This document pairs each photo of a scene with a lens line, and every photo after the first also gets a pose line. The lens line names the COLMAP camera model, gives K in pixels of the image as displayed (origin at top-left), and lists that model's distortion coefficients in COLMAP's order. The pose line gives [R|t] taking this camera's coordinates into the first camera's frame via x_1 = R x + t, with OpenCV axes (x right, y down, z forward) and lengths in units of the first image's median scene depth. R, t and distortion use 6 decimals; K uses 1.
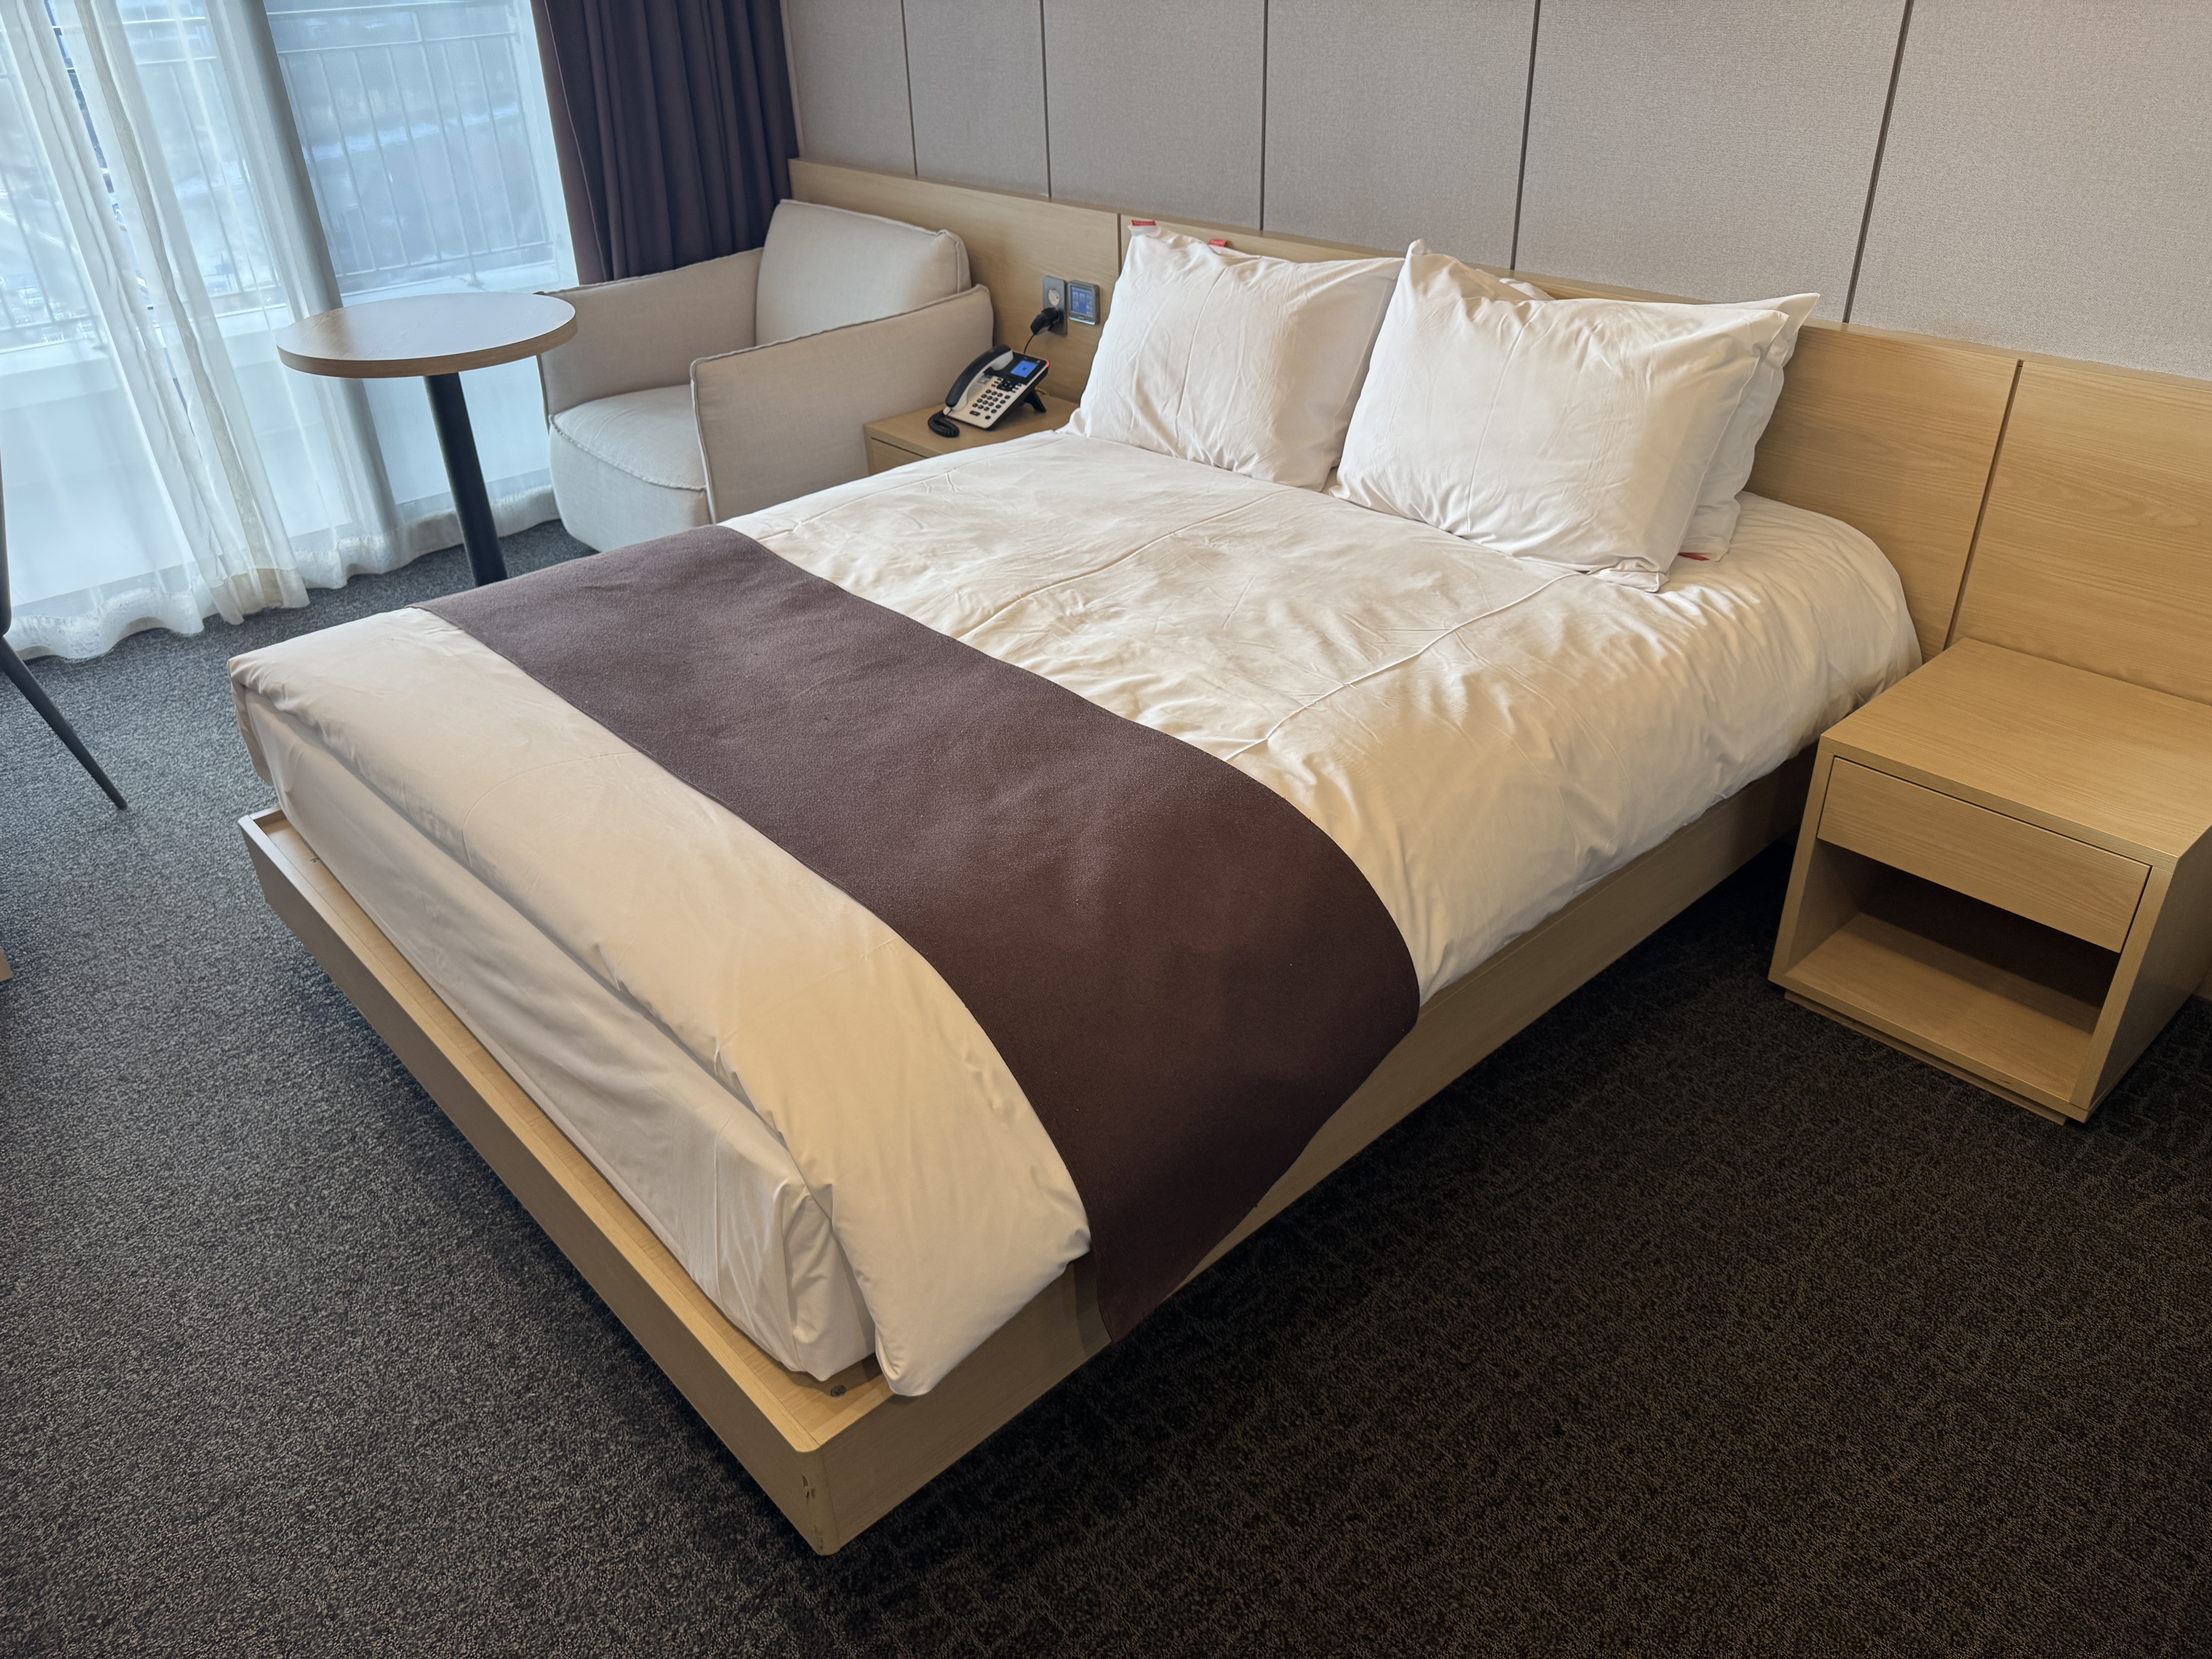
lens RADIAL K [[1553.9, 0, 1104.4], [0, 1553.9, 817.4], [0, 0, 1]] dist [0.113989, -0.176444]
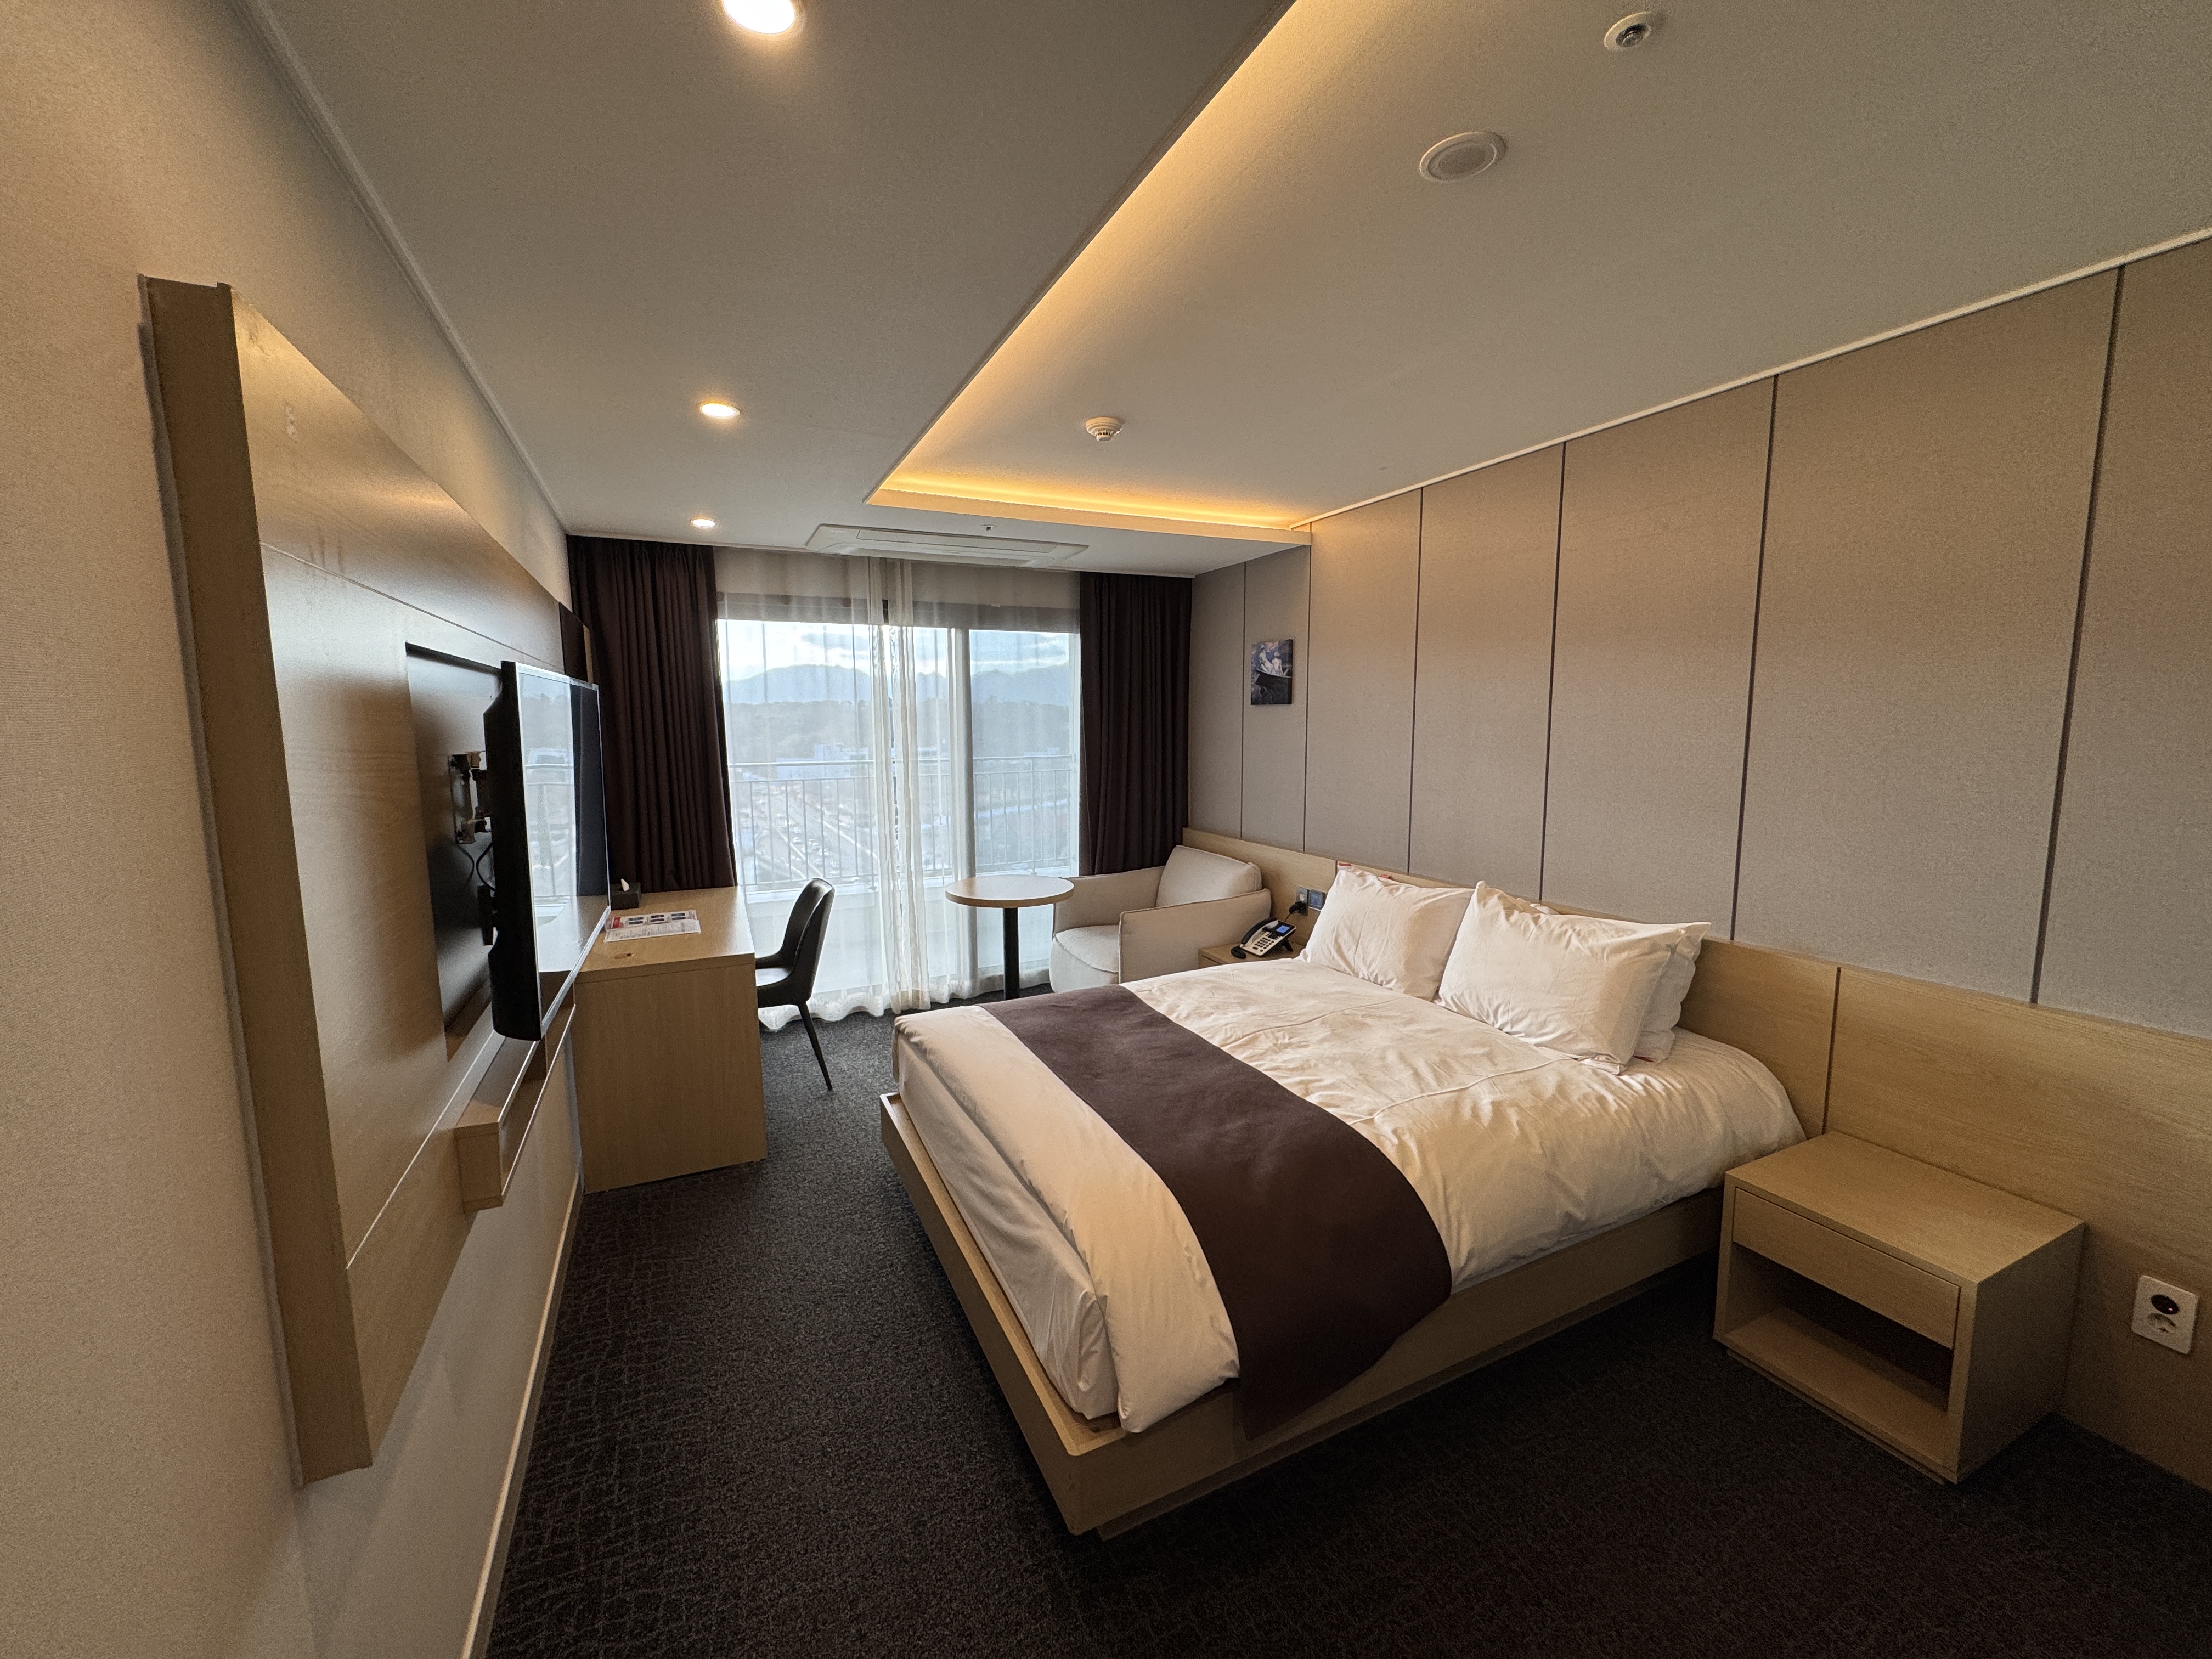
lens RADIAL K [[879.3, 0, 1106.0], [0, 879.3, 829.5], [0, 0, 1]] dist [0.029340, 0.000112]
pose [[0.958048, 0.055776, -0.281128, 0.066007], [-0.160354, 0.917304, -0.364472, 0.063283], [0.237551, 0.394262, 0.887765, -0.141004]]
